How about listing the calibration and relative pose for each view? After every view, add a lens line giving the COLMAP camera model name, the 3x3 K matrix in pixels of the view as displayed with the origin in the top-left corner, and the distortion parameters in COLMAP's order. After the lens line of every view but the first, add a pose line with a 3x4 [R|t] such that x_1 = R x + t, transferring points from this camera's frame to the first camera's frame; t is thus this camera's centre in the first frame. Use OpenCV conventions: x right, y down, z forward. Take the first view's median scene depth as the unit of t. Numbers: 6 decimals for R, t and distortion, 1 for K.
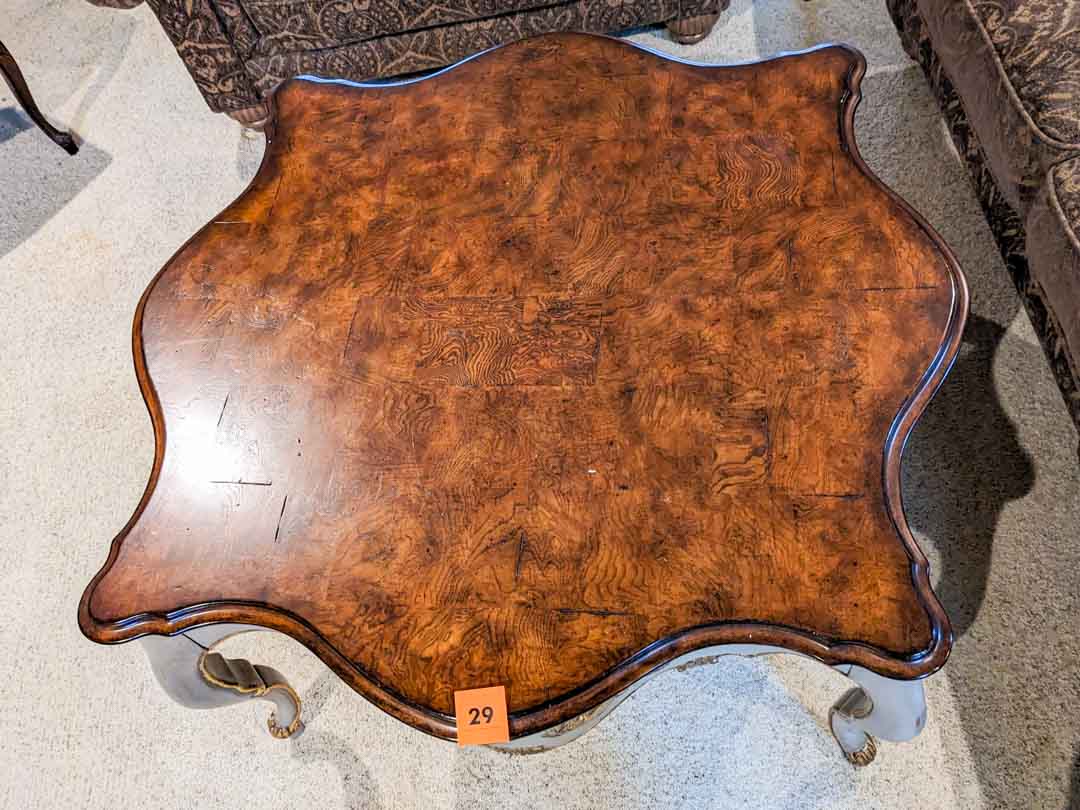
lens RADIAL K [[793.2, 0, 542.6], [0, 793.2, 304.0], [0, 0, 1]] dist [0.004210, -0.008662]
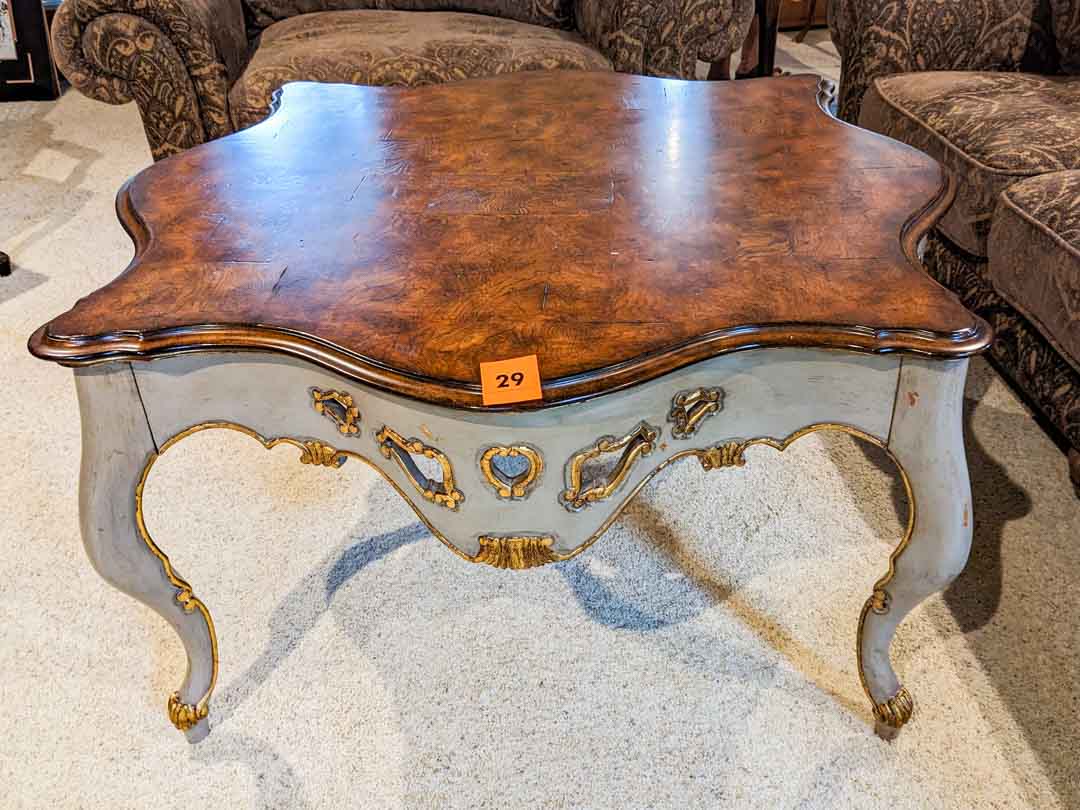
lens RADIAL K [[856.4, 0, 540.0], [0, 856.4, 405.0], [0, 0, 1]] dist [0.003978, -0.003656]
pose [[0.993369, 0.072675, 0.089086, -0.087083], [-0.038119, 0.939232, -0.341161, 0.594676], [-0.108466, 0.335503, 0.935774, 0.066841]]
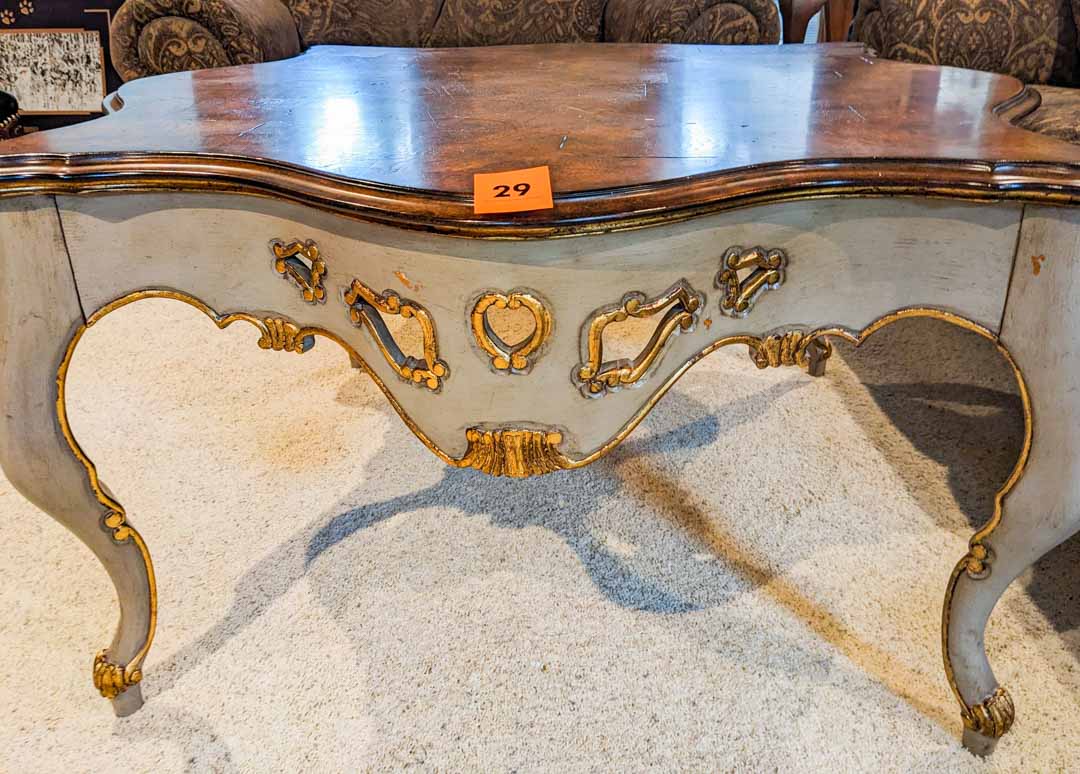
lens RADIAL K [[777.0, 0, 536.8], [0, 777.0, 366.7], [0, 0, 1]] dist [-0.000260, -0.010283]
pose [[0.991776, 0.121099, 0.041413, -0.044606], [-0.088564, 0.882969, -0.461001, 0.650284], [-0.092393, 0.453542, 0.886433, 0.324301]]
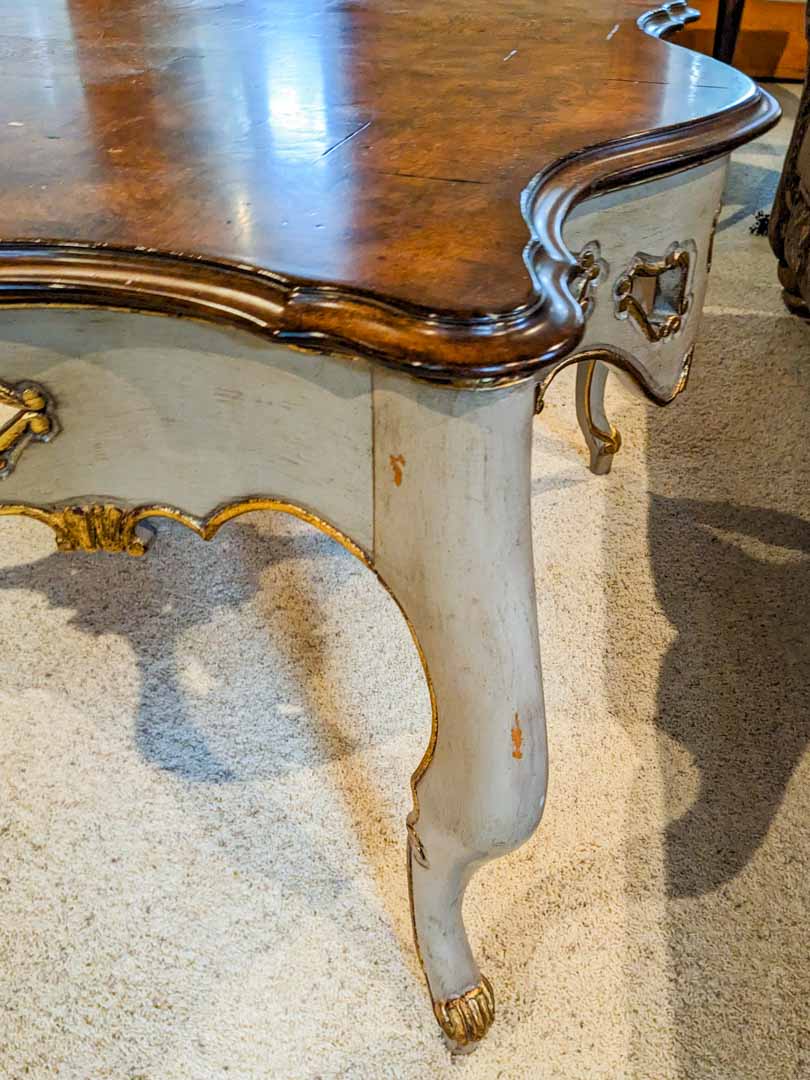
lens RADIAL K [[856.4, 0, 402.7], [0, 856.4, 555.1], [0, 0, 1]] dist [0.003978, -0.003656]
pose [[0.968902, 0.245296, -0.032534, 0.312832], [-0.245838, 0.939299, -0.239336, 0.436485], [-0.028149, 0.239891, 0.970392, 0.405791]]
